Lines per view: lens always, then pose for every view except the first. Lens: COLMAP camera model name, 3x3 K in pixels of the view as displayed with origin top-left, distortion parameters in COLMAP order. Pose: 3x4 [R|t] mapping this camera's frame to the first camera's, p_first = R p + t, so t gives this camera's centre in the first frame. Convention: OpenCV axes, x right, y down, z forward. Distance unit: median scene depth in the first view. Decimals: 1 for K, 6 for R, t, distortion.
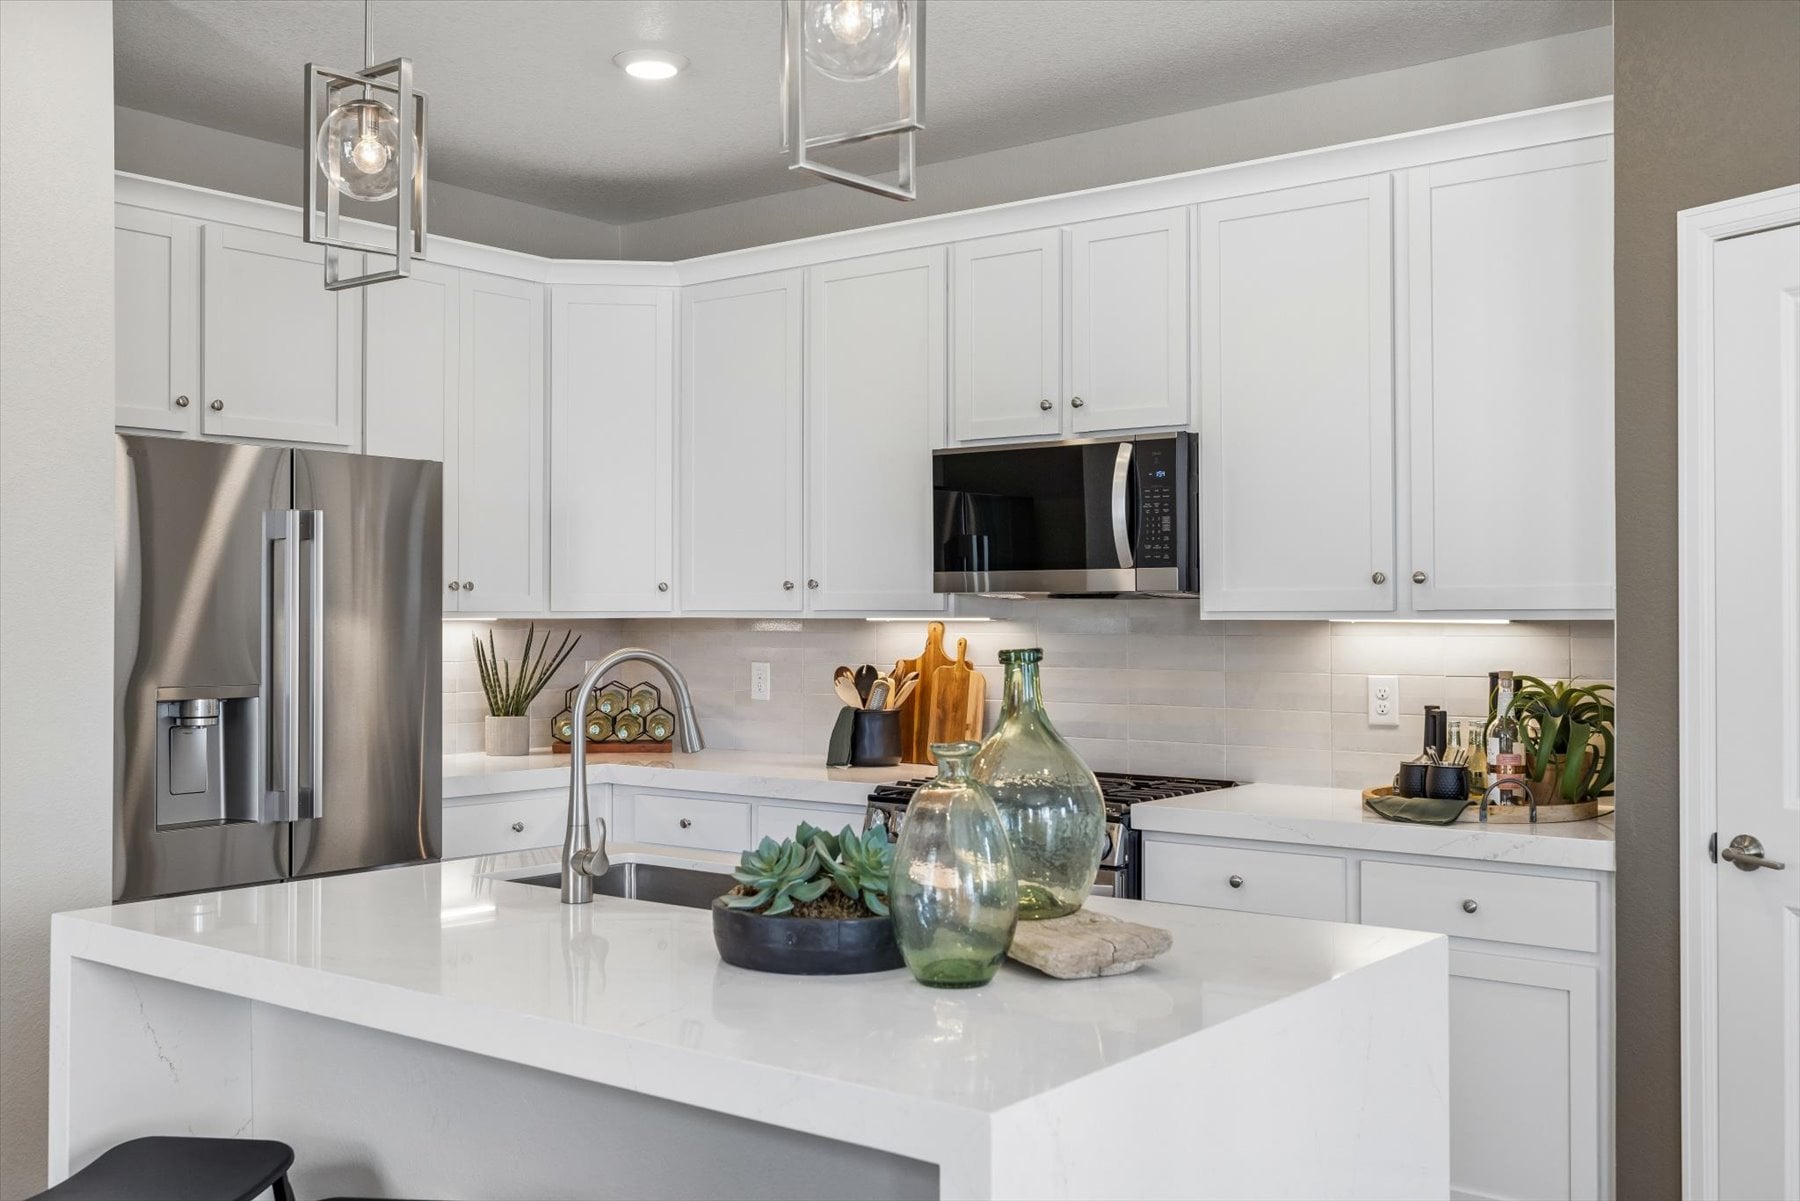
lens RADIAL K [[1736.2, 0, 881.1], [0, 1736.2, 599.2], [0, 0, 1]] dist [-0.005684, 0.025473]
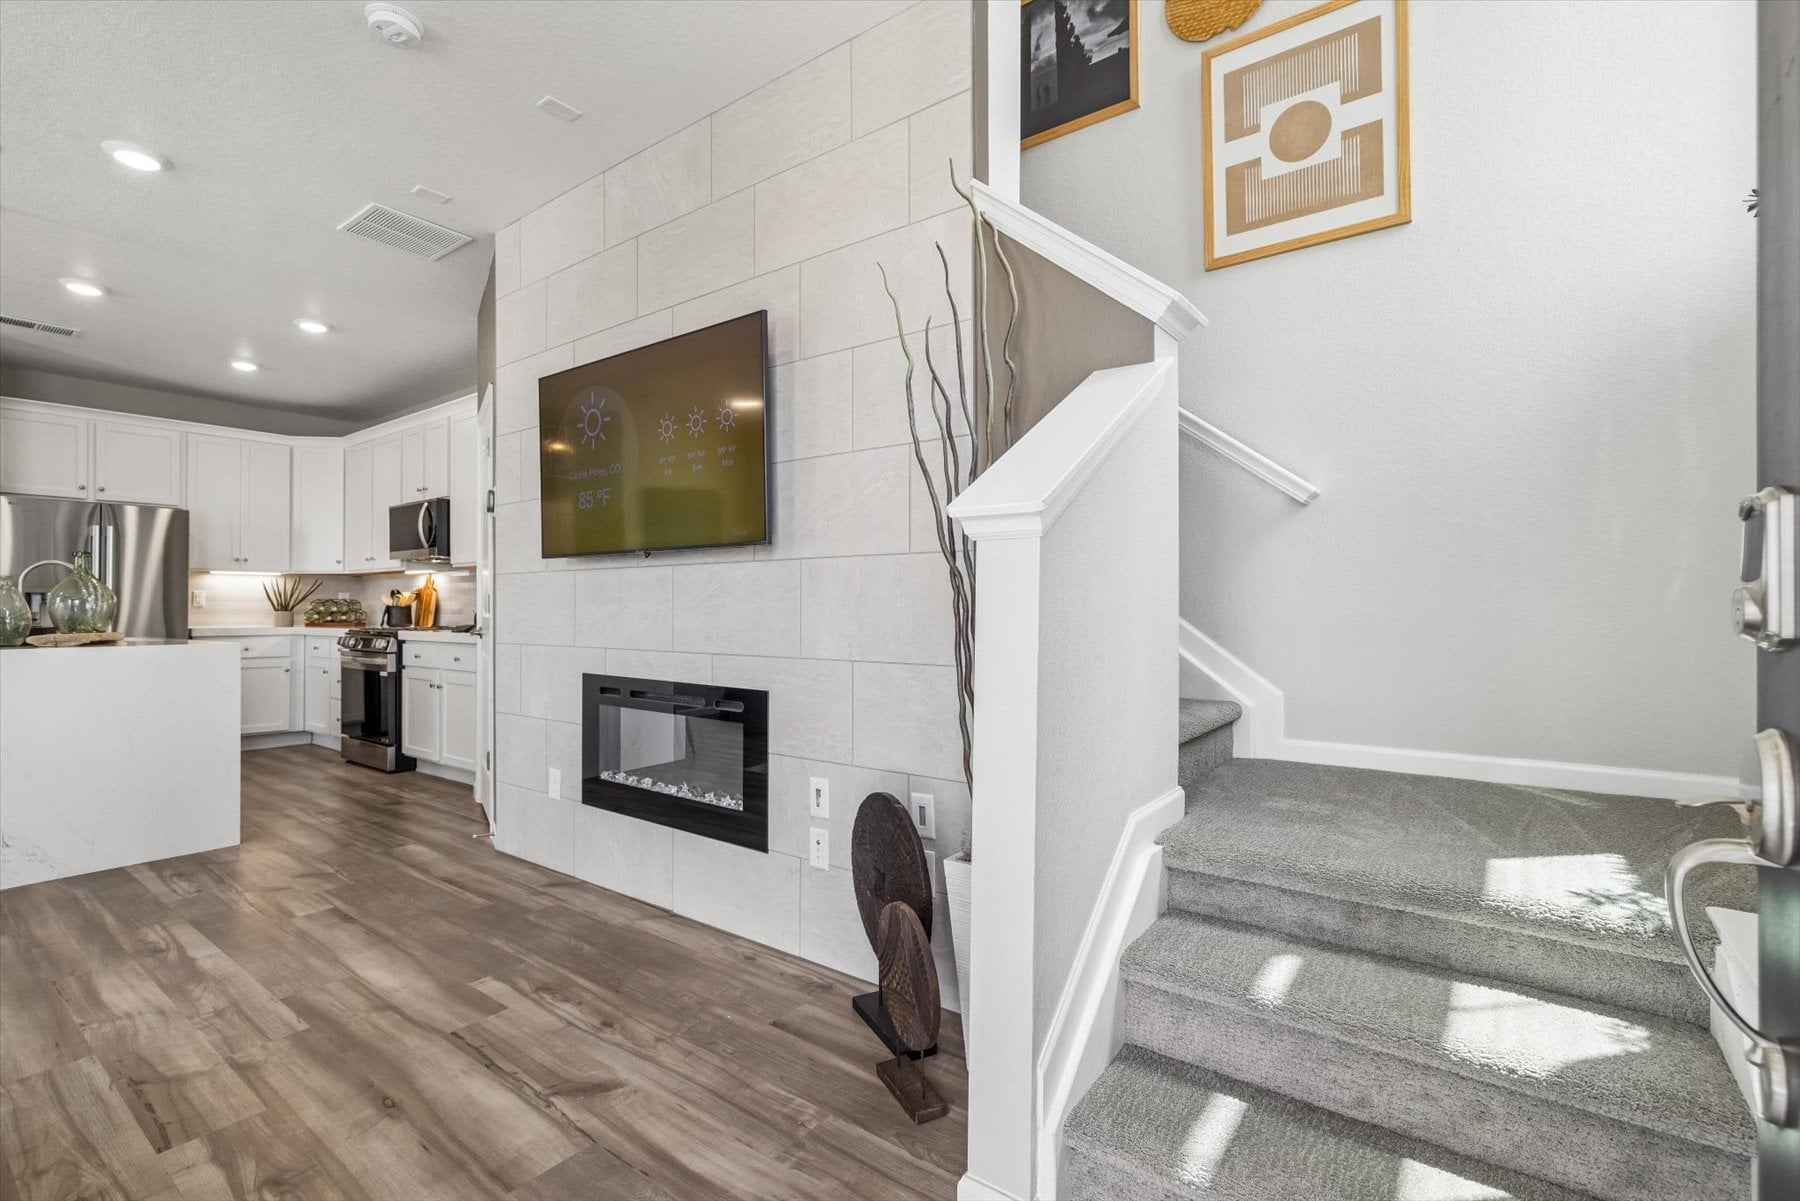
lens RADIAL K [[803.7, 0, 900.0], [0, 803.7, 600.5], [0, 0, 1]] dist [-0.002870, -0.000051]
pose [[0.999381, -0.002416, 0.035090, 0.828051], [0.002423, 0.999997, -0.000154, 0.065711], [-0.035089, 0.000239, 0.999384, -0.293037]]
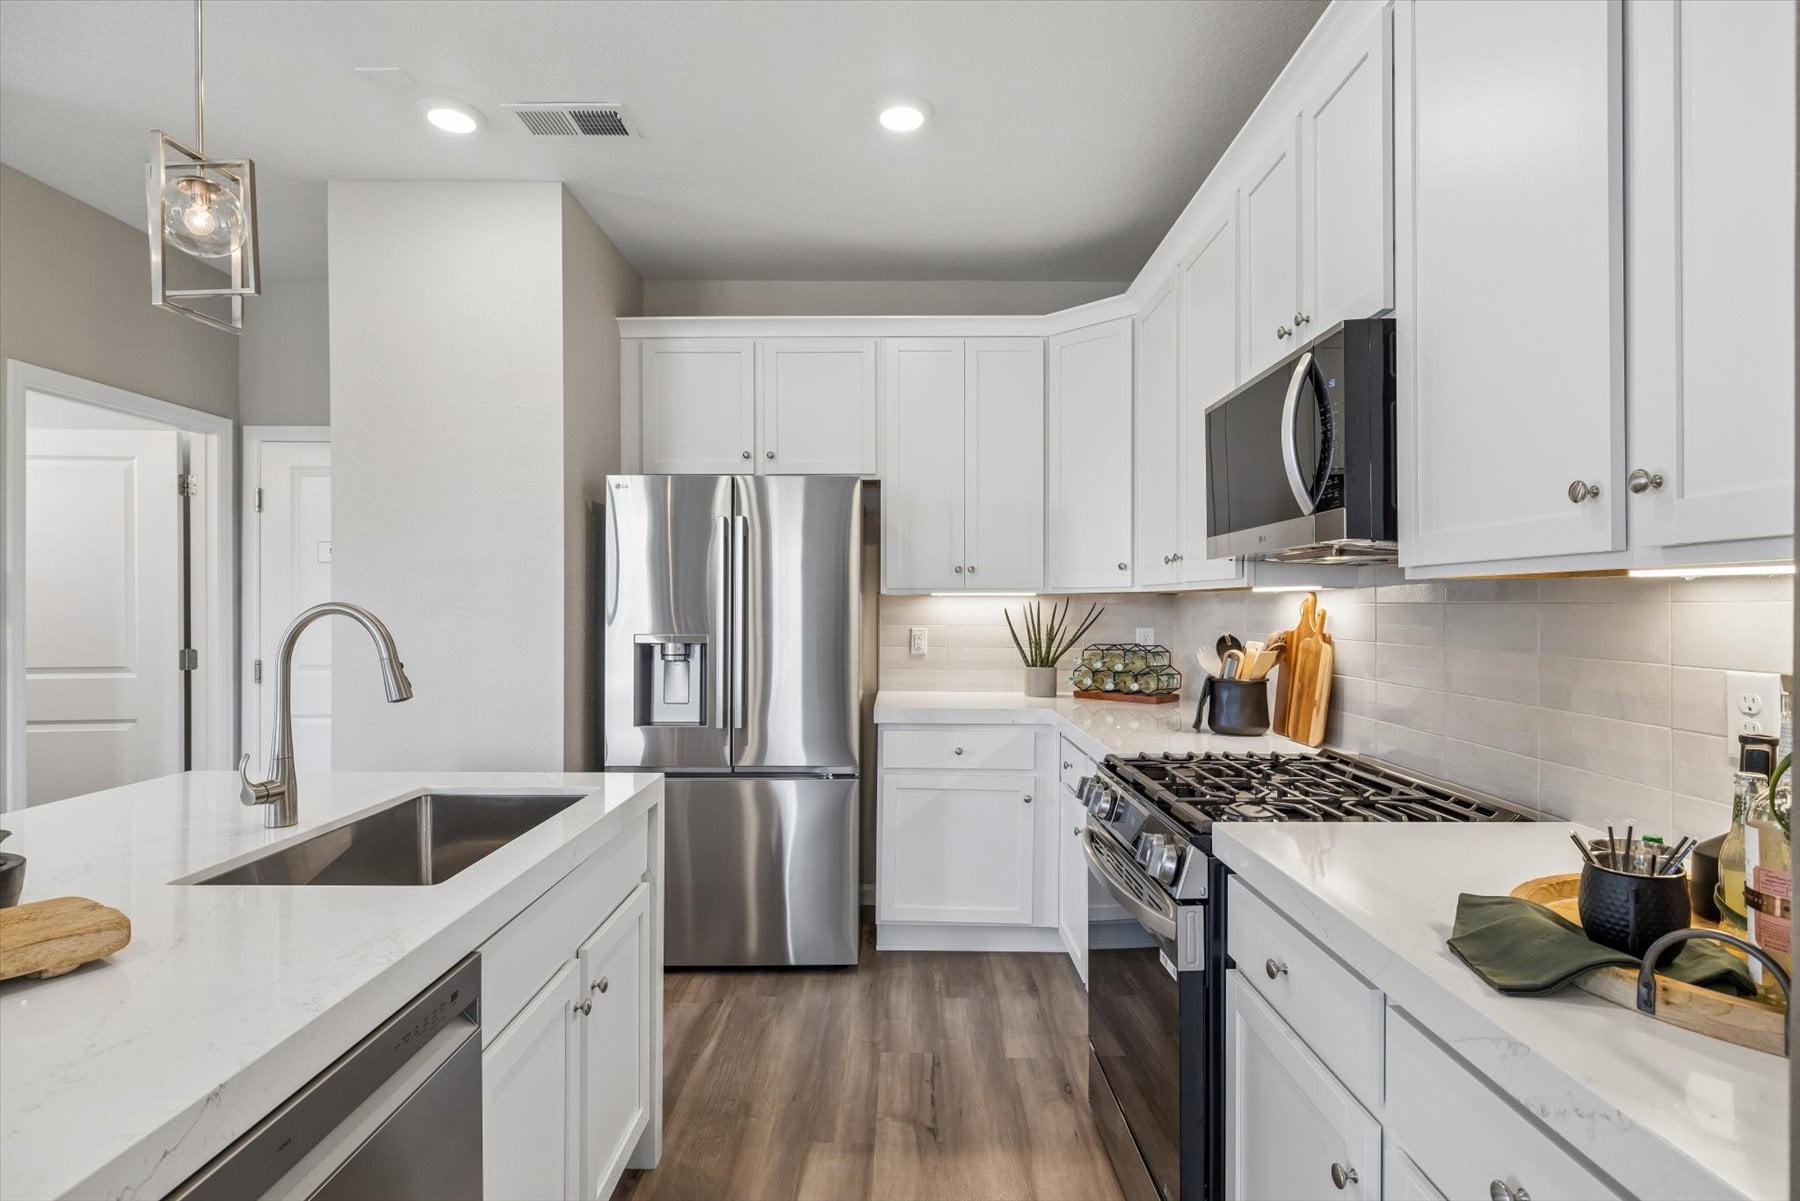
lens RADIAL K [[926.0, 0, 908.5], [0, 926.0, 601.1], [0, 0, 1]] dist [-0.000125, 0.000117]
pose [[0.626283, -0.002743, -0.779591, 0.343477], [0.006132, 0.999980, 0.001409, 0.018528], [0.779572, -0.005663, 0.626287, 0.588355]]
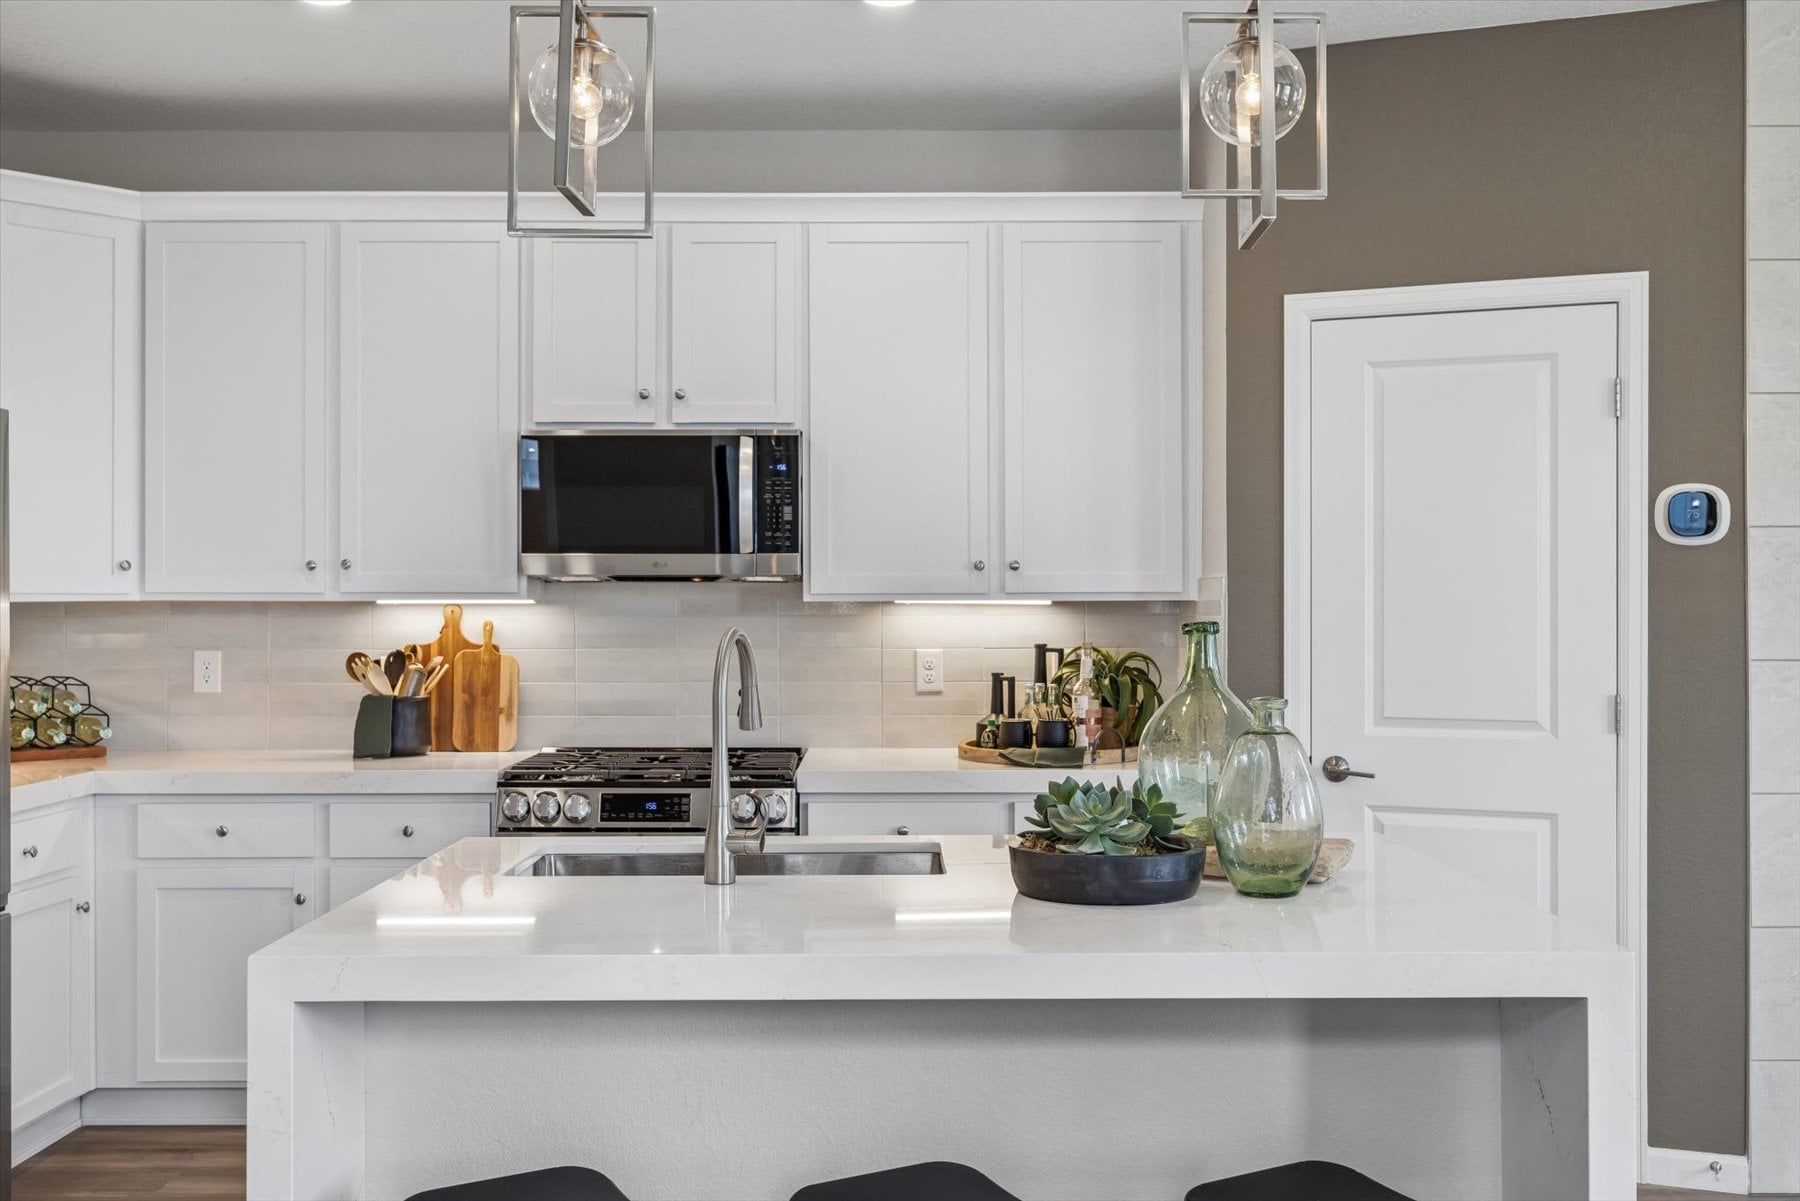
lens RADIAL K [[1736.2, 0, 881.1], [0, 1736.2, 599.2], [0, 0, 1]] dist [-0.005684, 0.025473]
pose [[0.783319, -0.000432, 0.621620, -0.450458], [-0.004605, 0.999968, 0.006497, 0.003038], [-0.621603, -0.007952, 0.783292, 0.103834]]
